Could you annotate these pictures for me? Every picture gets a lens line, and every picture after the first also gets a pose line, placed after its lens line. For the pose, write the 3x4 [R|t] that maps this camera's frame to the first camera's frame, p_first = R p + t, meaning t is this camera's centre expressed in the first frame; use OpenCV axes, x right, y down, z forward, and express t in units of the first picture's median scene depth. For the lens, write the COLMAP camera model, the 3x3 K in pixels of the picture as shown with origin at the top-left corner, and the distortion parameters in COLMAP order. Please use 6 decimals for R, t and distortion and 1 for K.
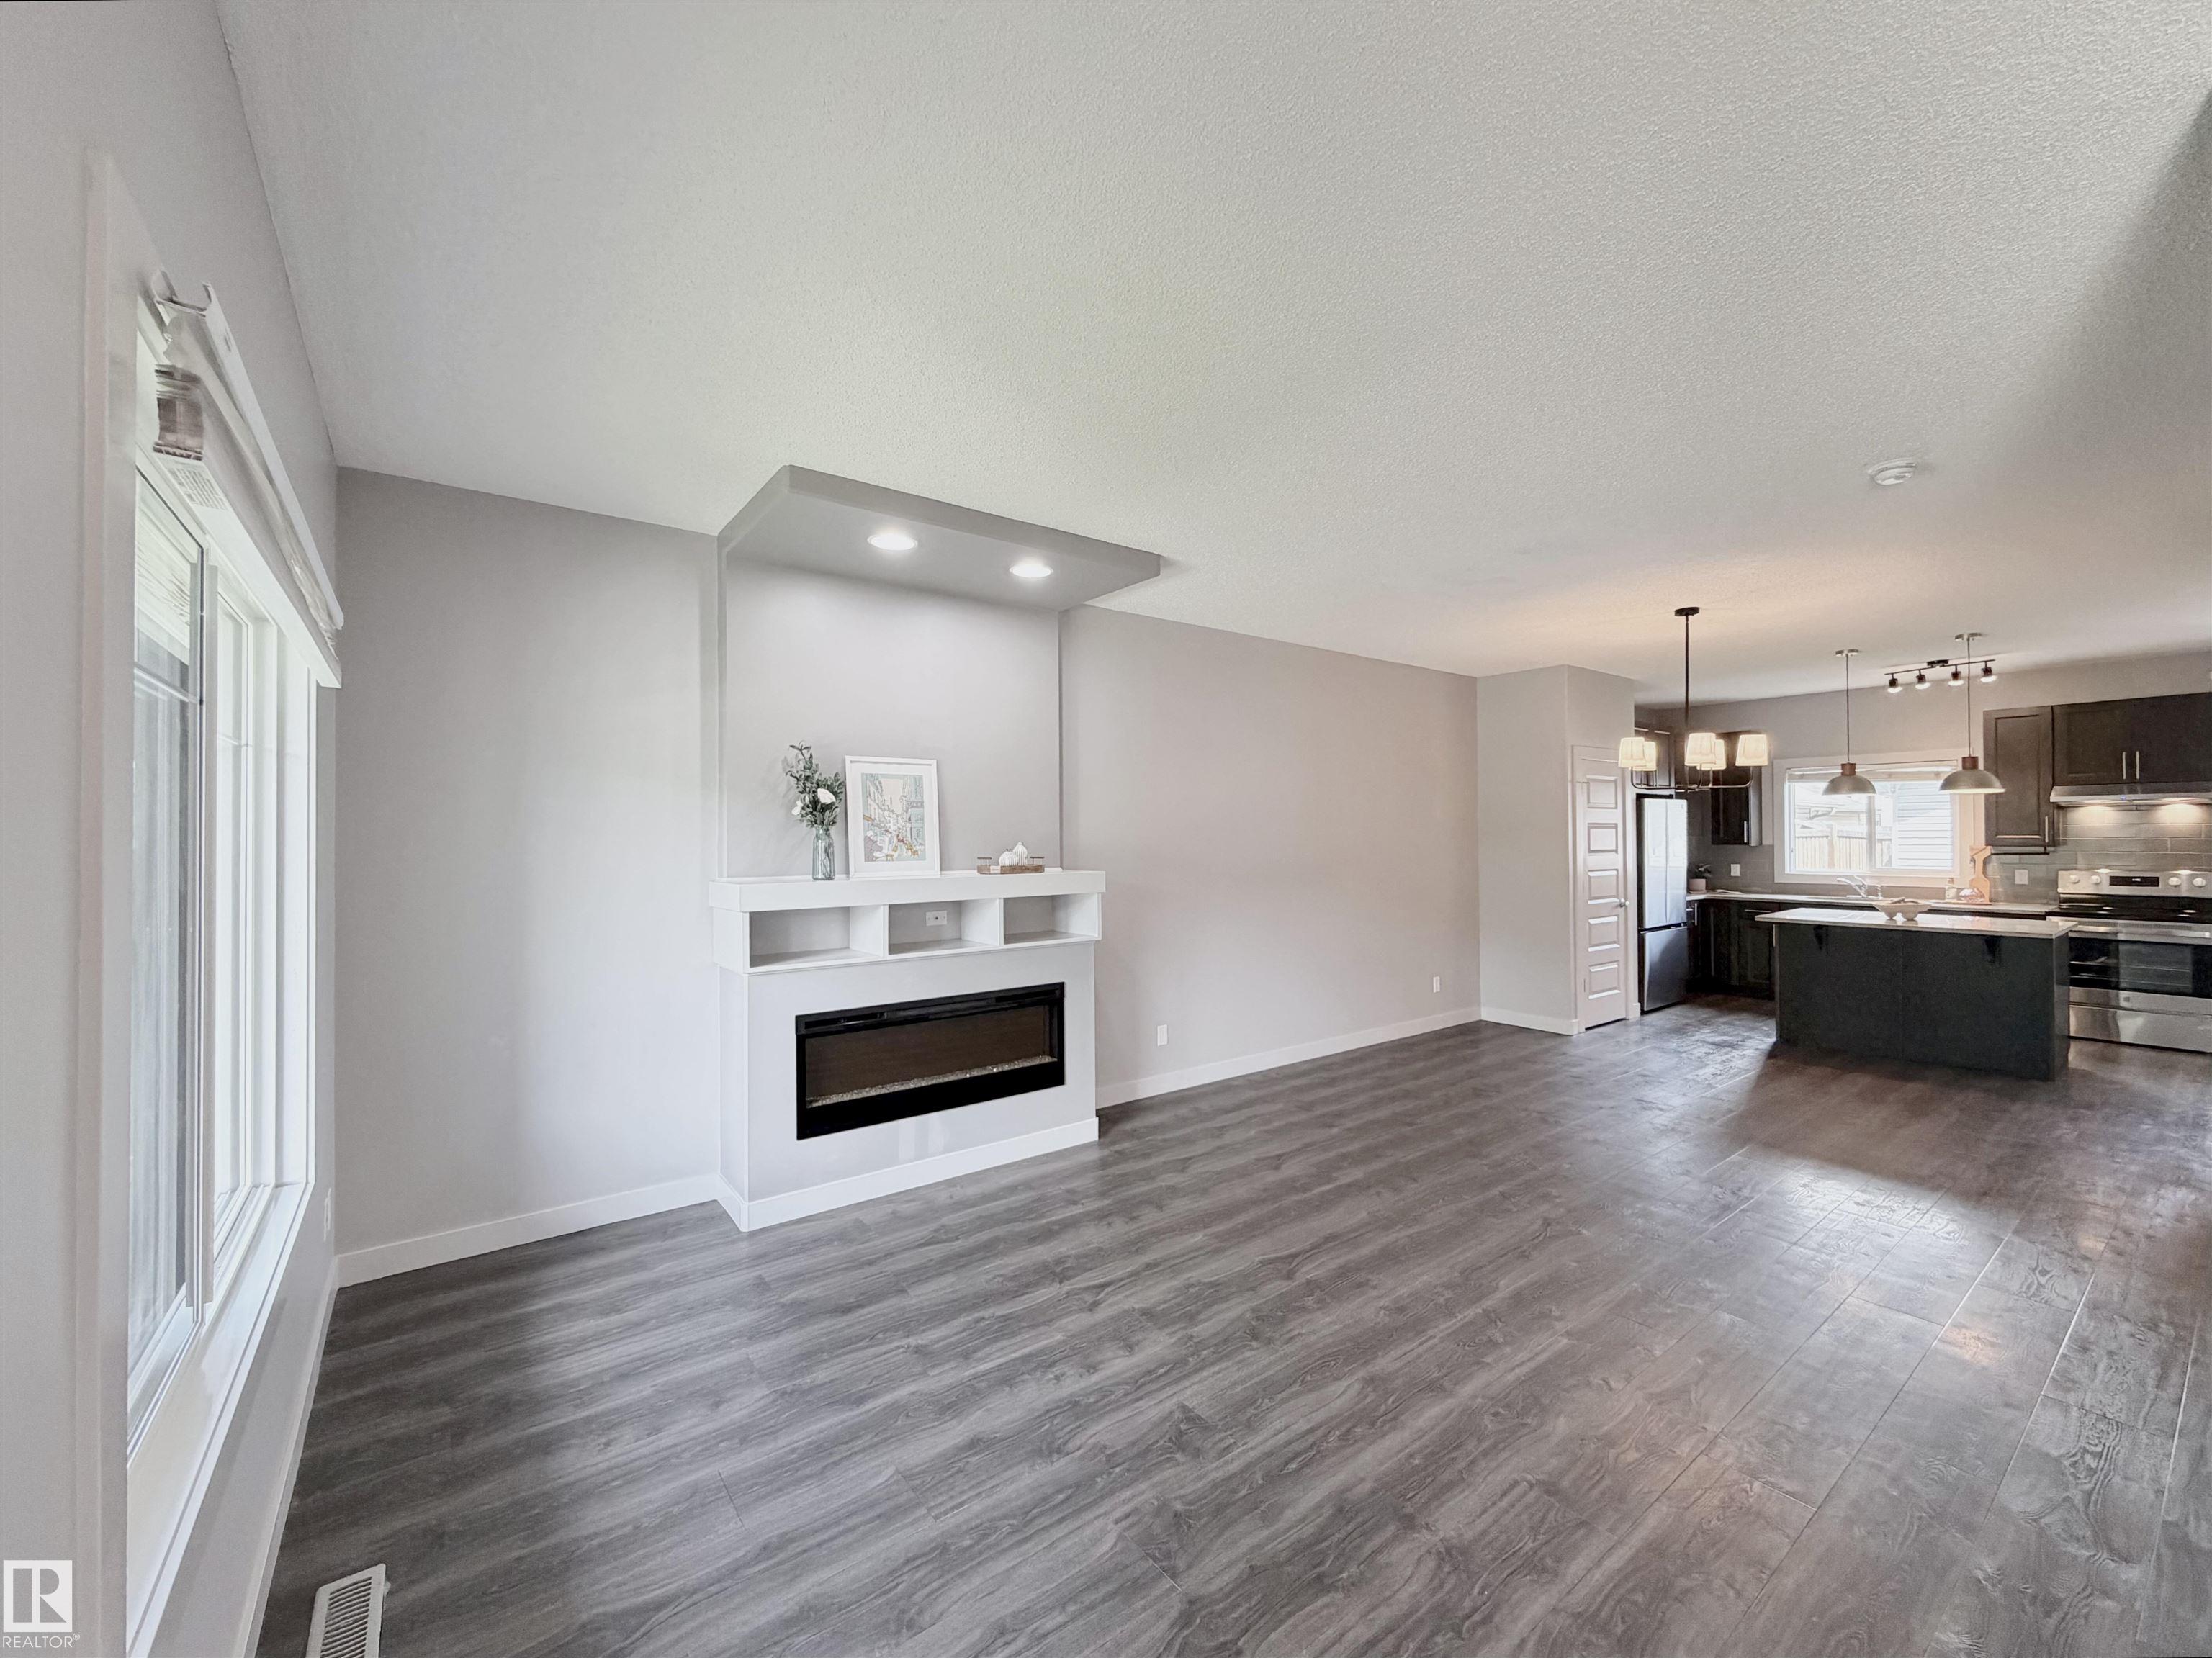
lens RADIAL K [[887.1, 0, 1097.9], [0, 887.1, 828.7], [0, 0, 1]] dist [-0.000589, 0.000360]
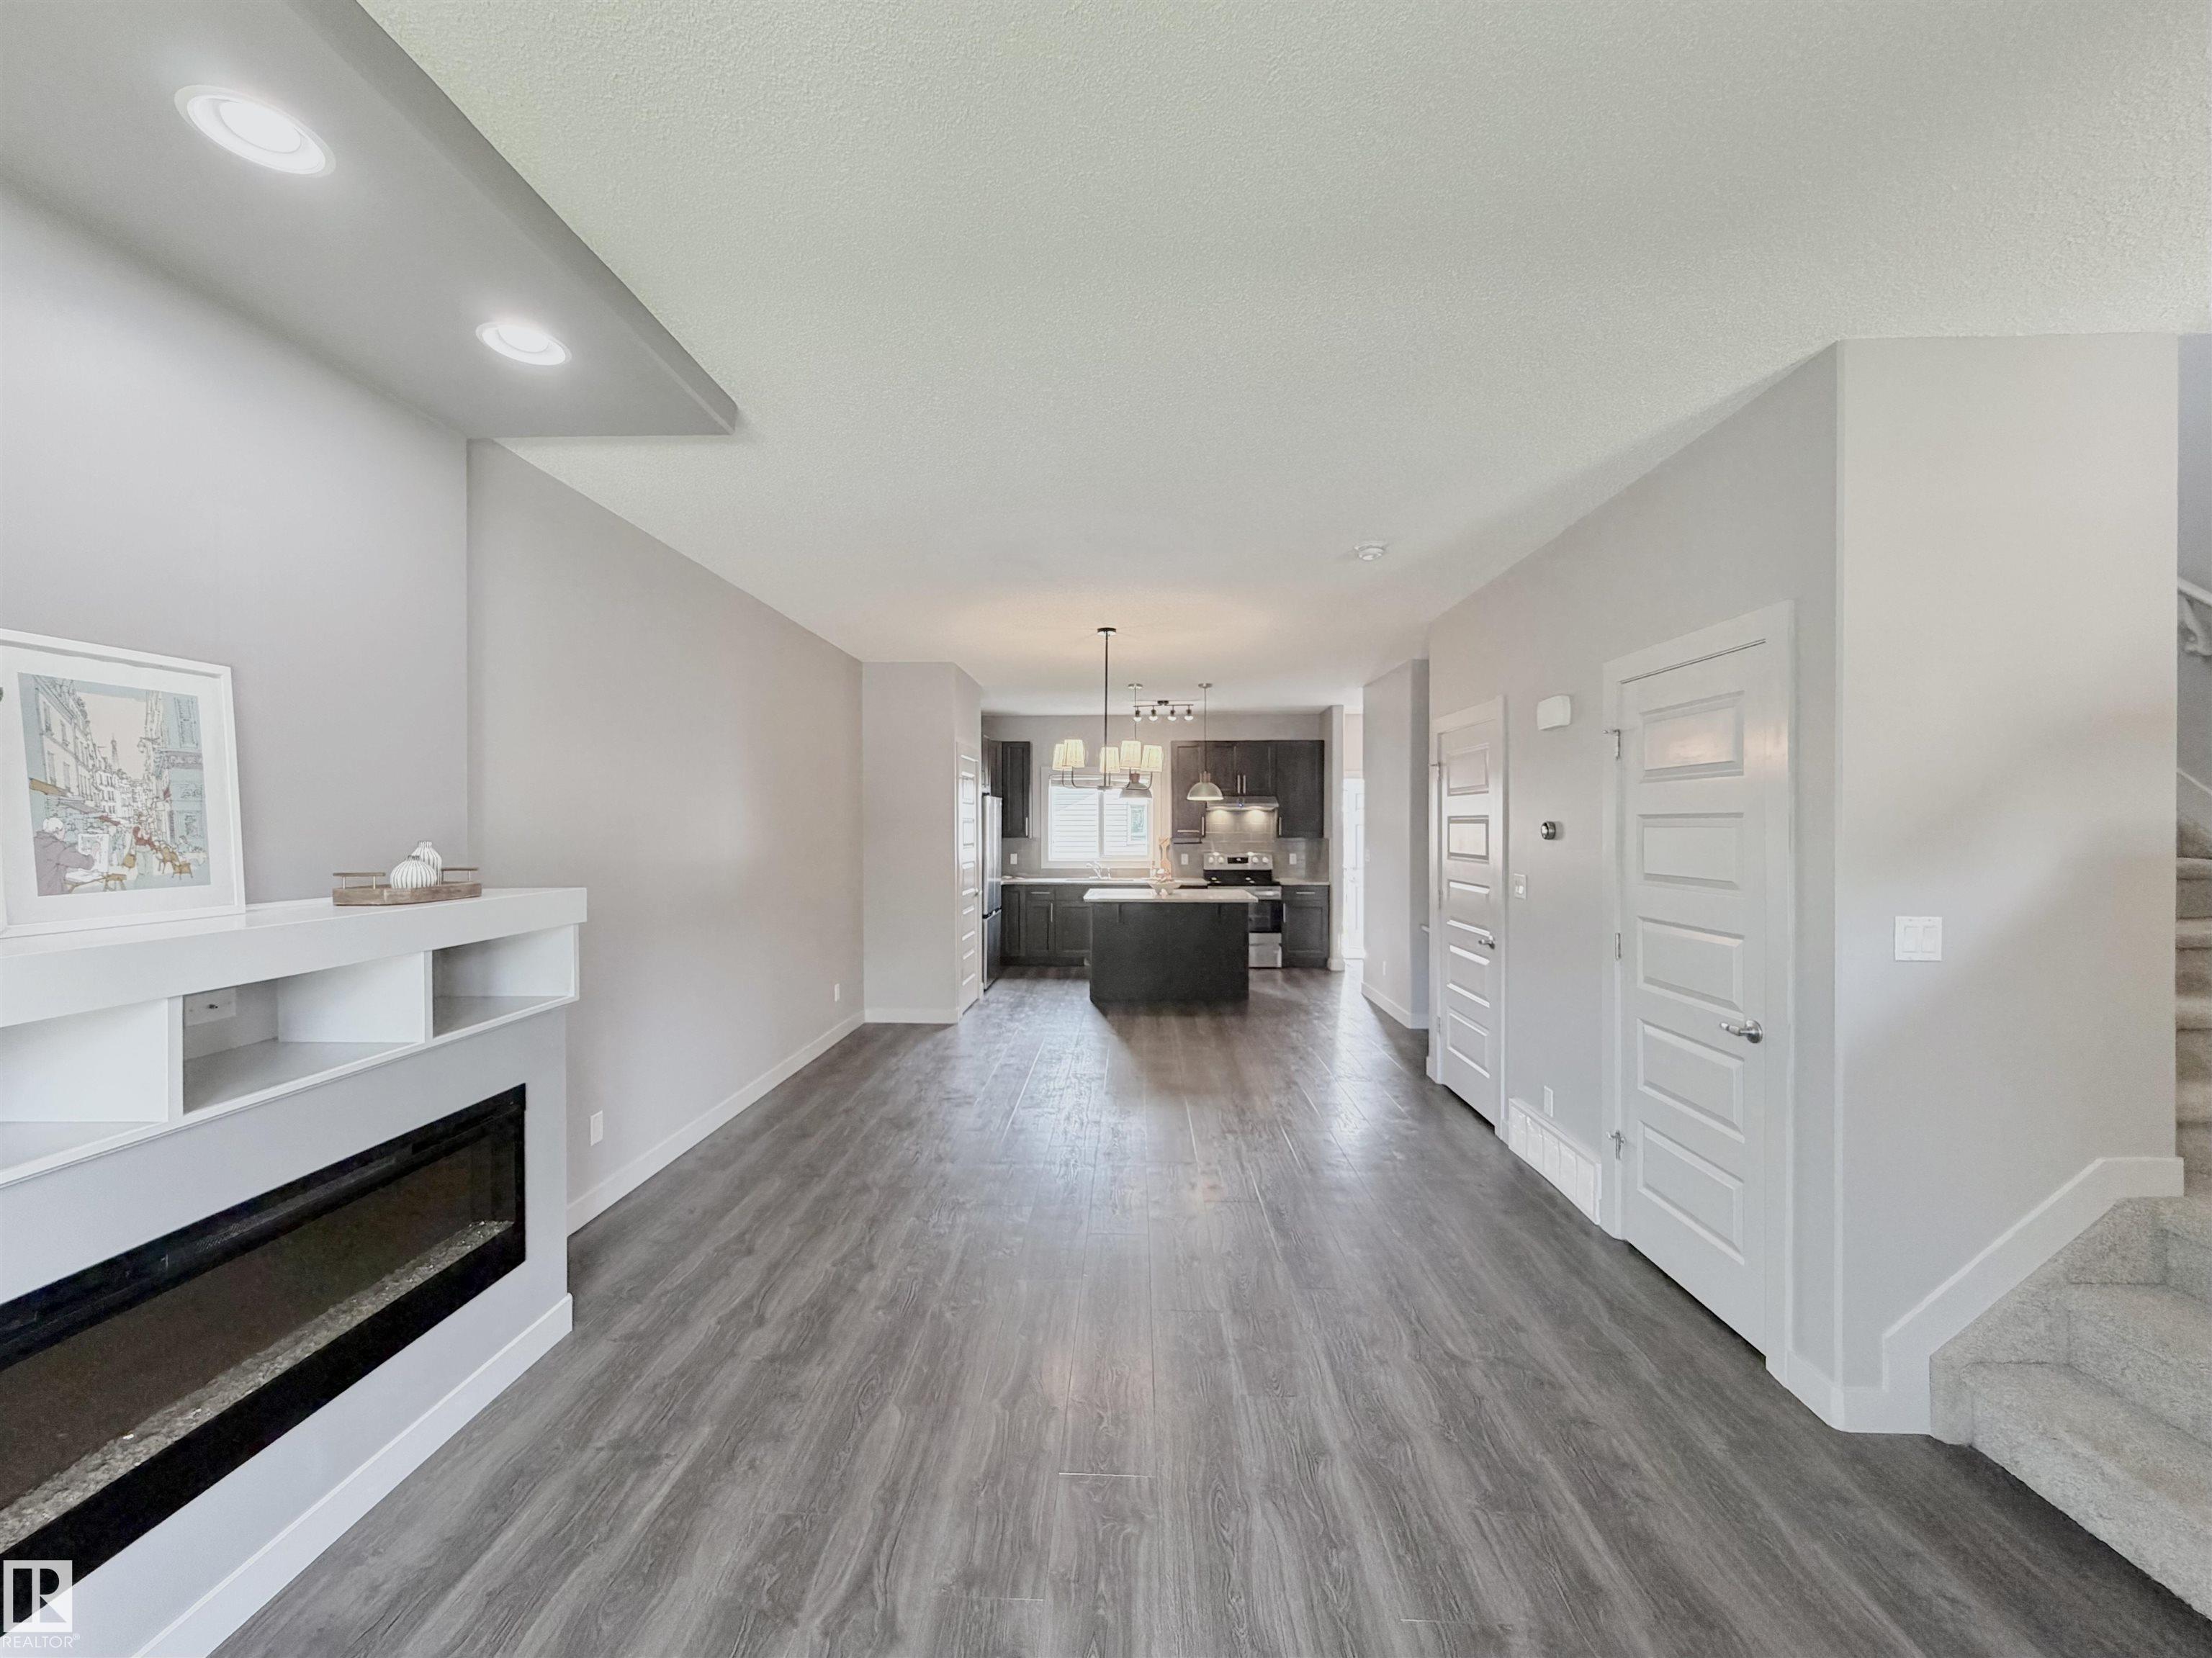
lens RADIAL K [[887.1, 0, 1097.9], [0, 887.1, 828.7], [0, 0, 1]] dist [-0.000589, 0.000360]
pose [[0.630413, 0.002923, 0.776255, -0.249349], [-0.010453, 0.999934, 0.004723, 0.000169], [-0.776190, -0.011092, 0.630402, 0.345363]]
